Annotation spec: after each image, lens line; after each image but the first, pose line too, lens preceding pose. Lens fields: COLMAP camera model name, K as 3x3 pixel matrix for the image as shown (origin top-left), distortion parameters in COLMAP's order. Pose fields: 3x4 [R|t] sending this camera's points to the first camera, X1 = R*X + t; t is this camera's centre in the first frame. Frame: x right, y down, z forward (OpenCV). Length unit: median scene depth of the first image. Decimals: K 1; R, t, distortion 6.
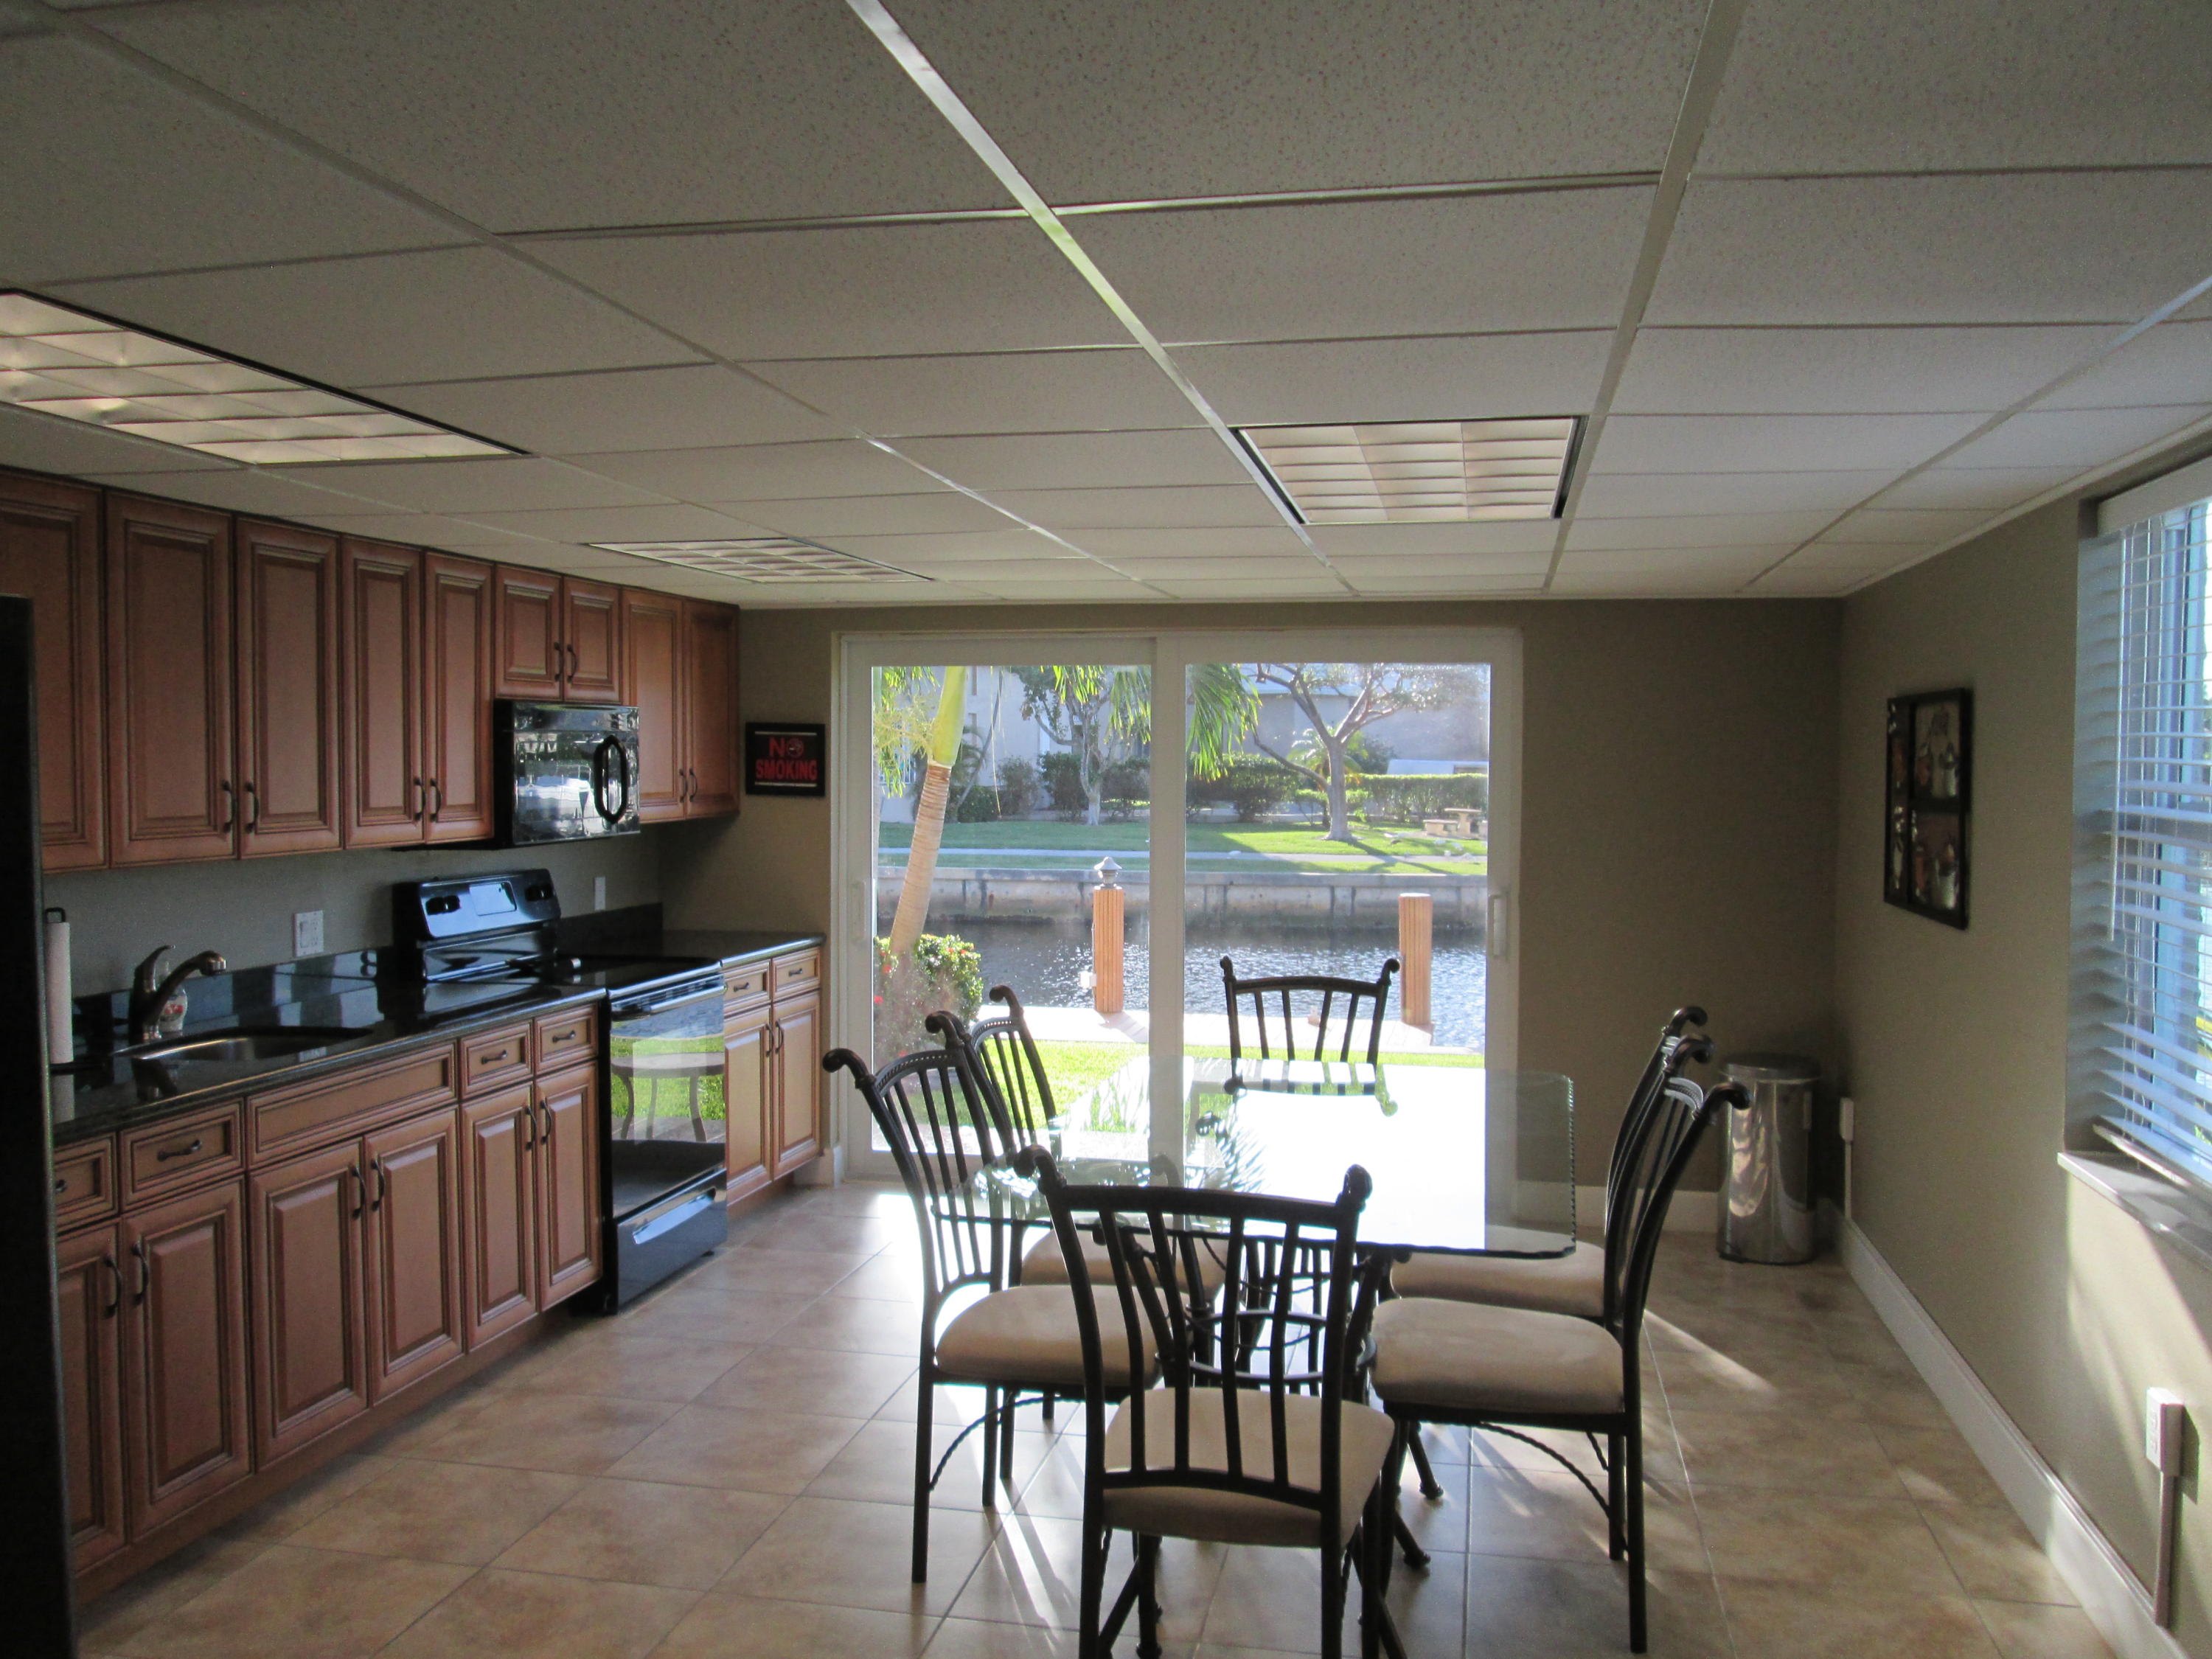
lens RADIAL K [[1829.5, 0, 1094.8], [0, 1829.5, 809.3], [0, 0, 1]] dist [-0.055307, 0.032536]
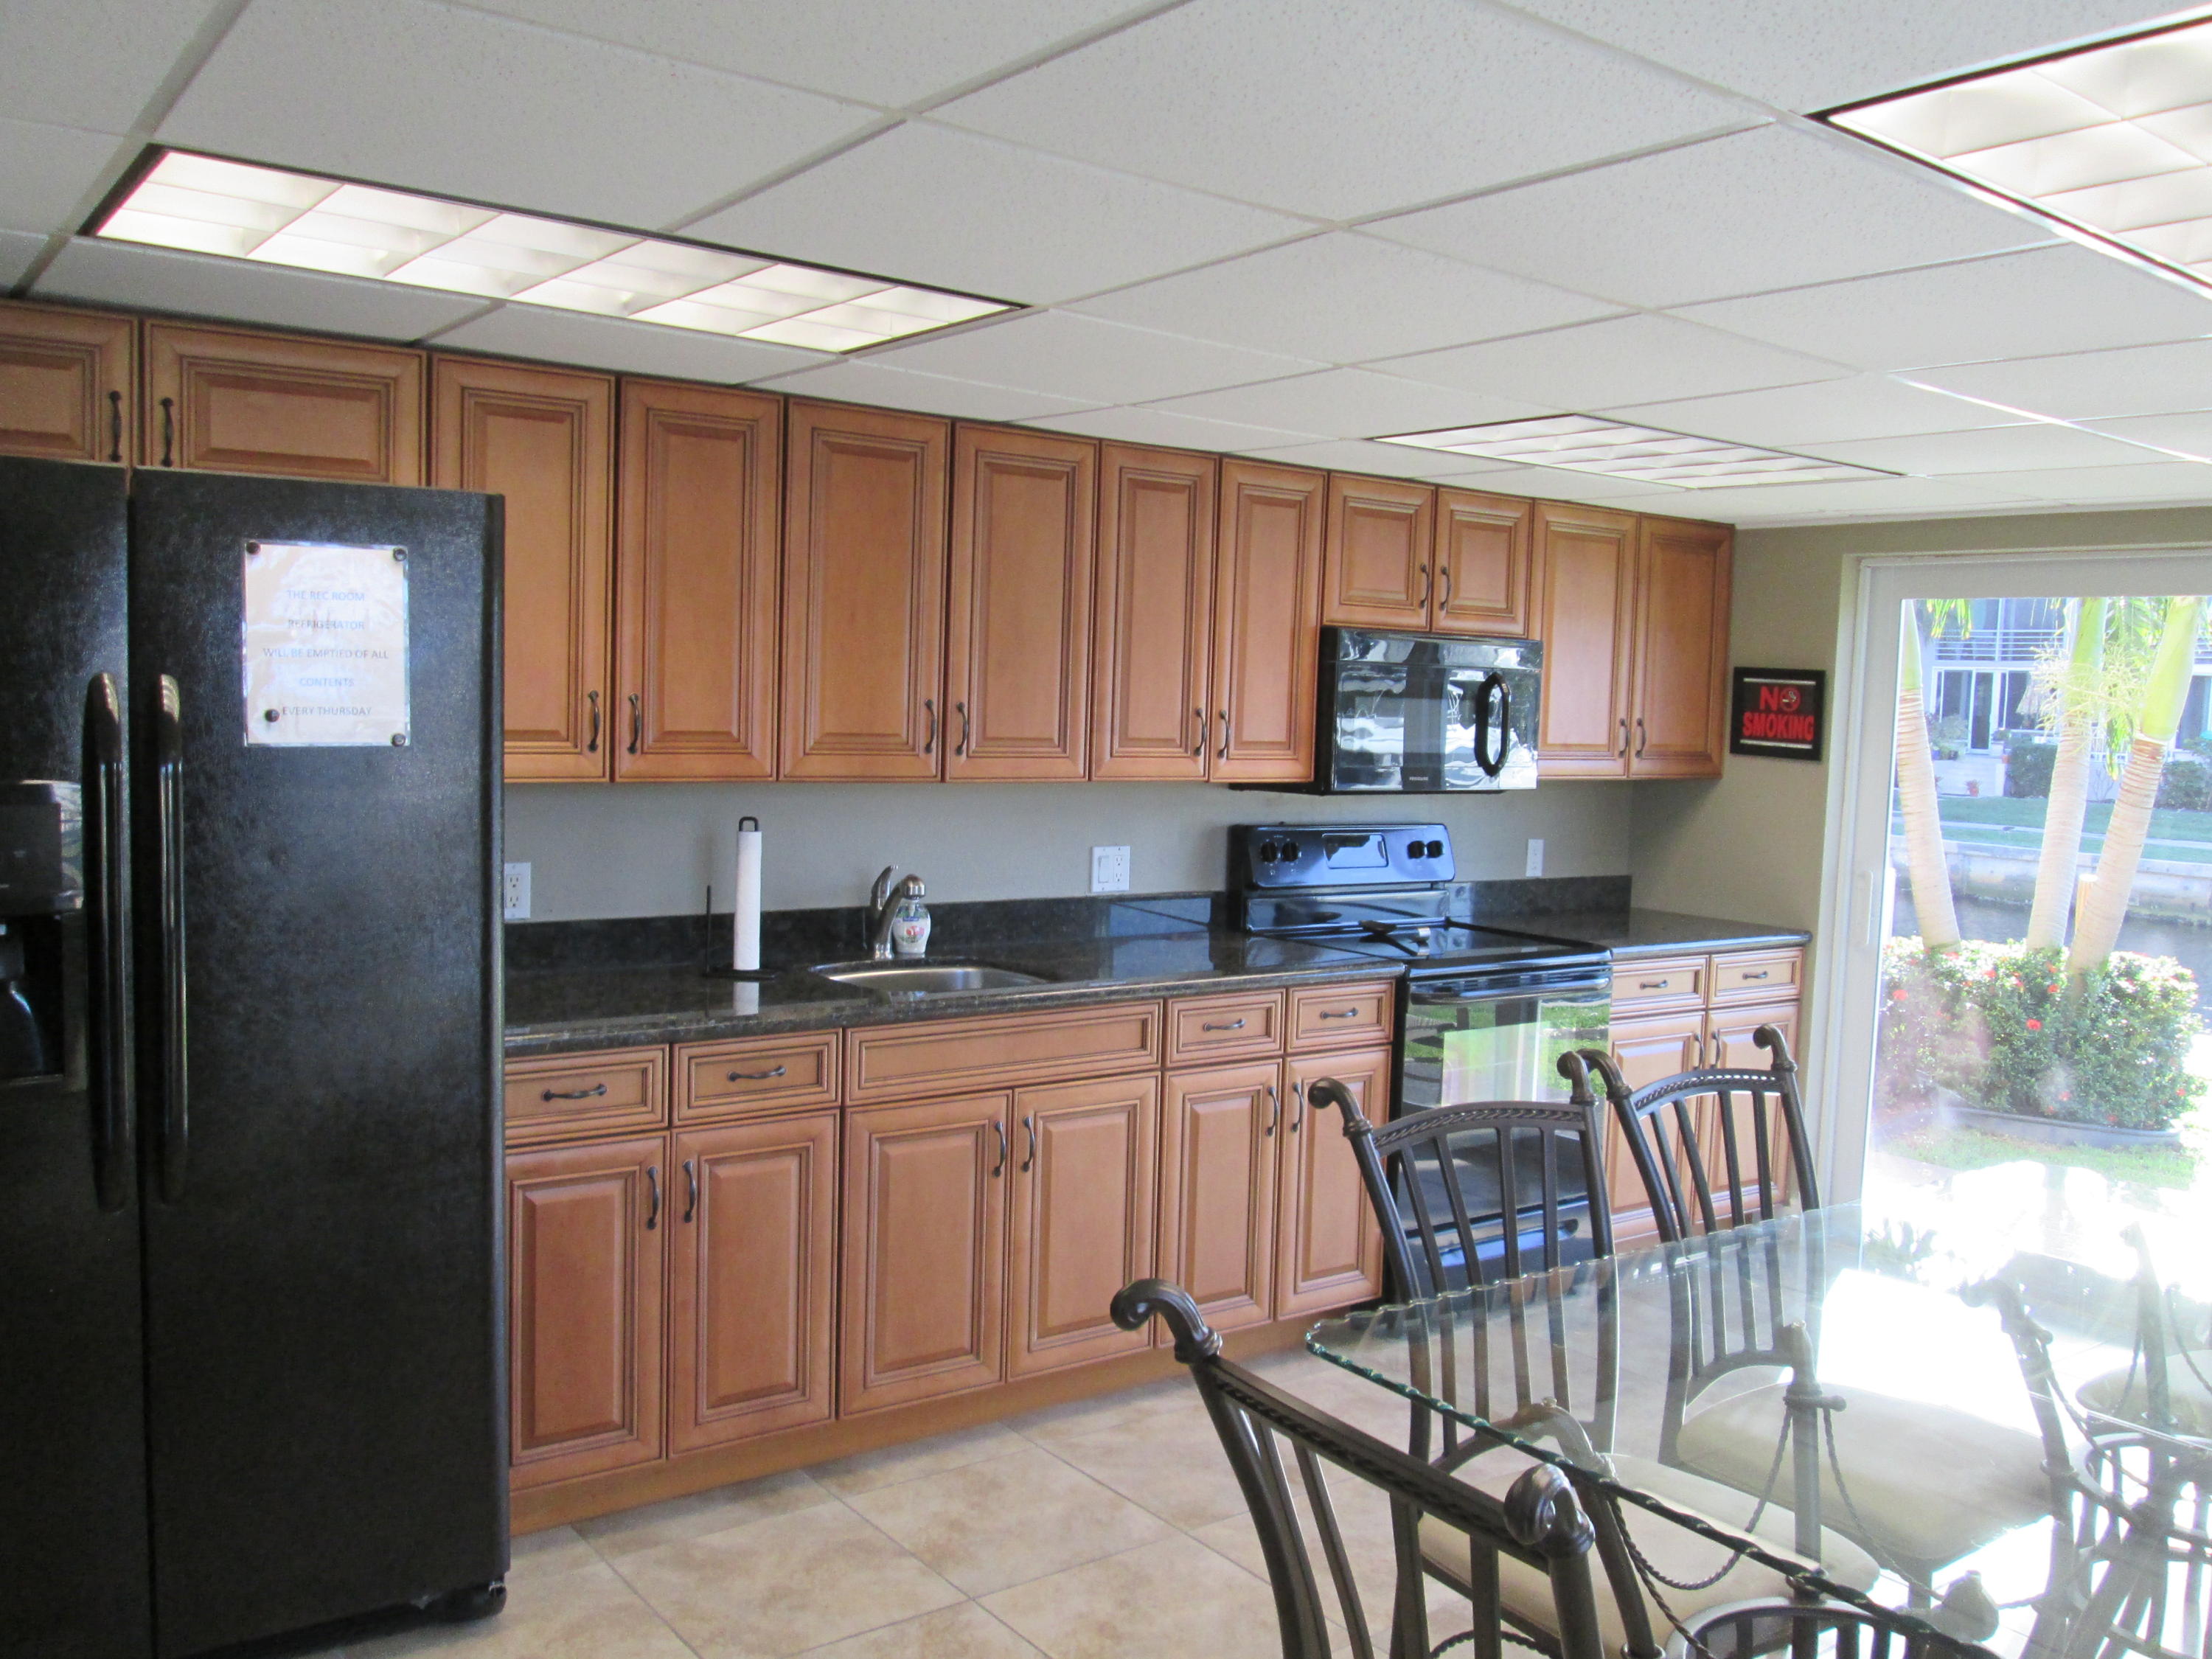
lens RADIAL K [[1829.5, 0, 1094.8], [0, 1829.5, 809.3], [0, 0, 1]] dist [-0.055307, 0.032536]
pose [[0.755817, 0.066892, -0.651357, 0.182016], [-0.054026, 0.997747, 0.039775, -0.000669], [0.652550, 0.005127, 0.757728, 0.265369]]
